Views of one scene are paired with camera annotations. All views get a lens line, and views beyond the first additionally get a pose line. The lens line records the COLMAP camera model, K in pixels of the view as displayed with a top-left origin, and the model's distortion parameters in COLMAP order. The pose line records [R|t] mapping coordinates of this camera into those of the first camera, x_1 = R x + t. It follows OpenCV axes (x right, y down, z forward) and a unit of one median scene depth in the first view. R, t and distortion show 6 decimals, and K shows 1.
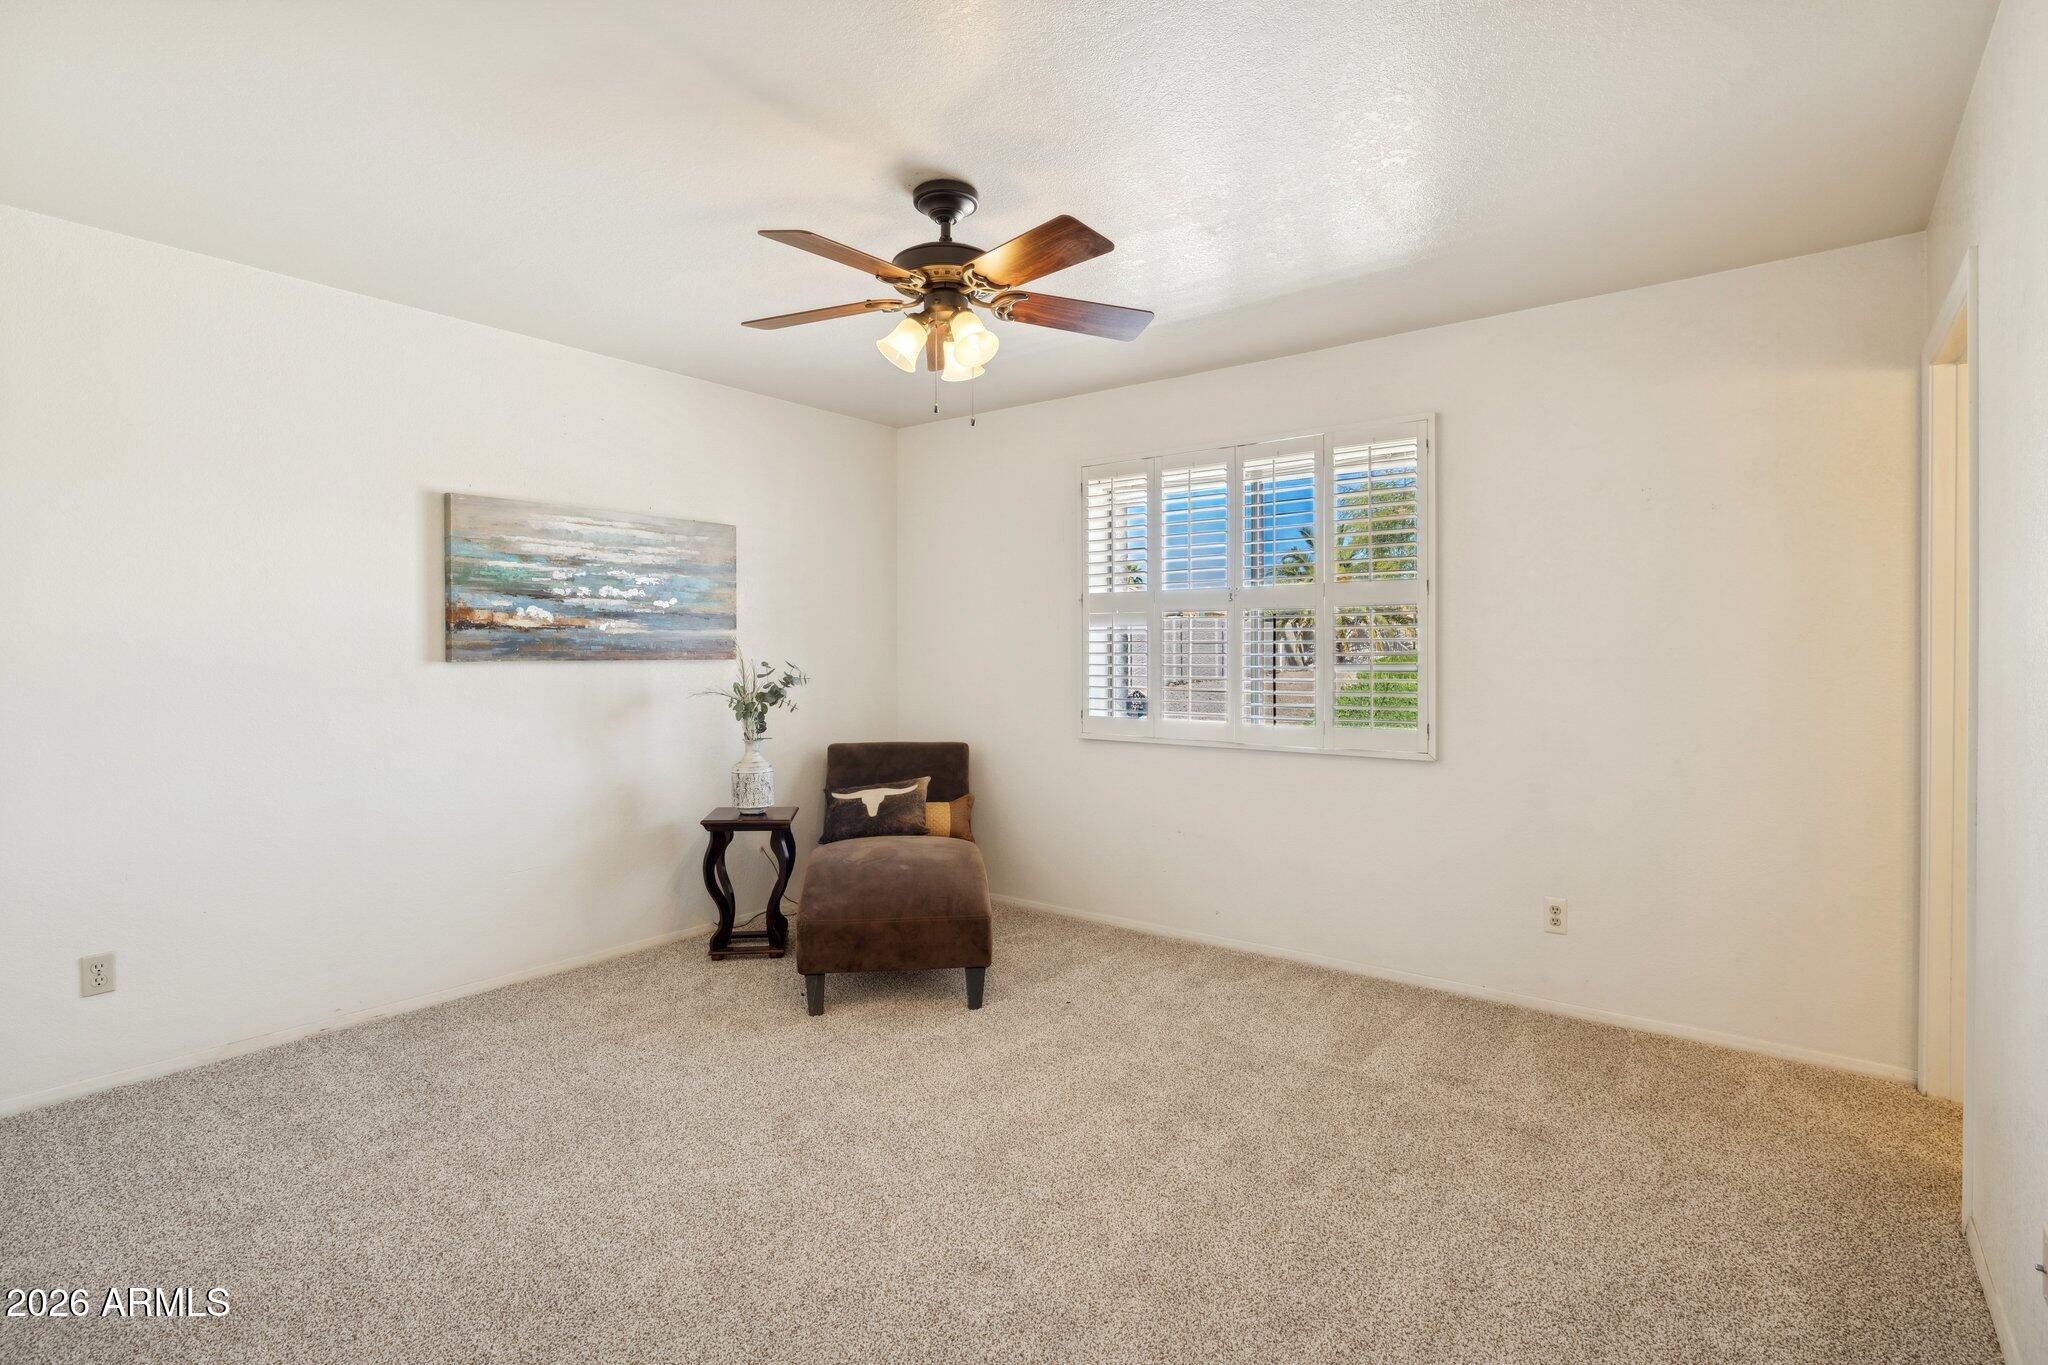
lens RADIAL K [[984.9, 0, 1024.0], [0, 984.9, 661.5], [0, 0, 1]] dist [0.000236, 0.000144]
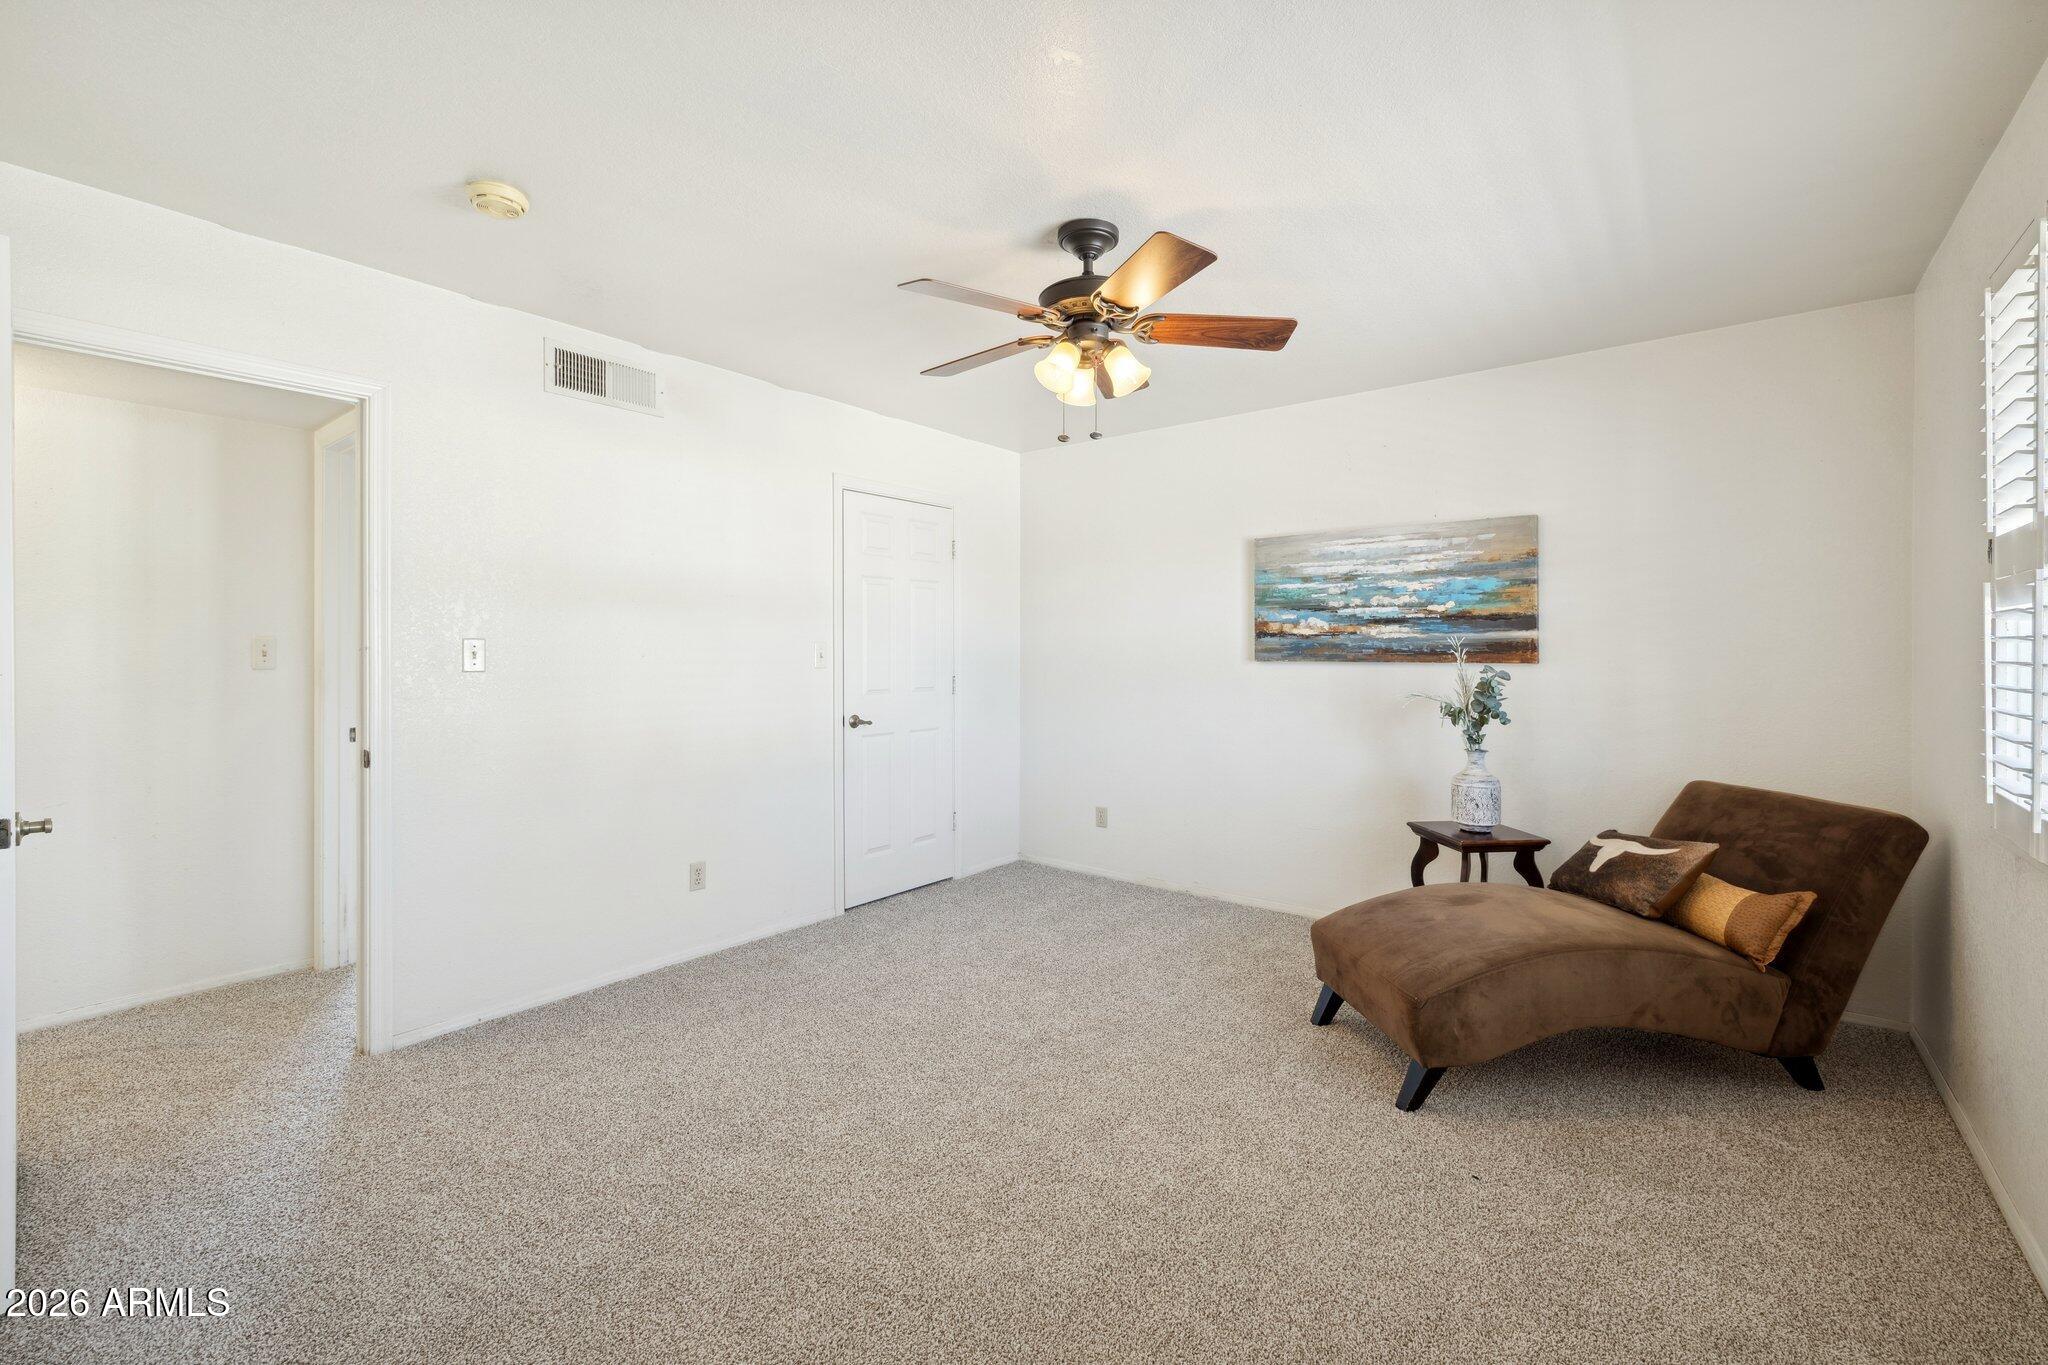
lens RADIAL K [[864.2, 0, 1018.0], [0, 864.2, 653.7], [0, 0, 1]] dist [-0.000278, 0.000046]
pose [[-0.020406, -0.005663, -0.999776, 0.578153], [-0.019740, 0.999791, -0.005260, 0.002377], [0.999597, 0.019629, -0.020514, 0.631354]]
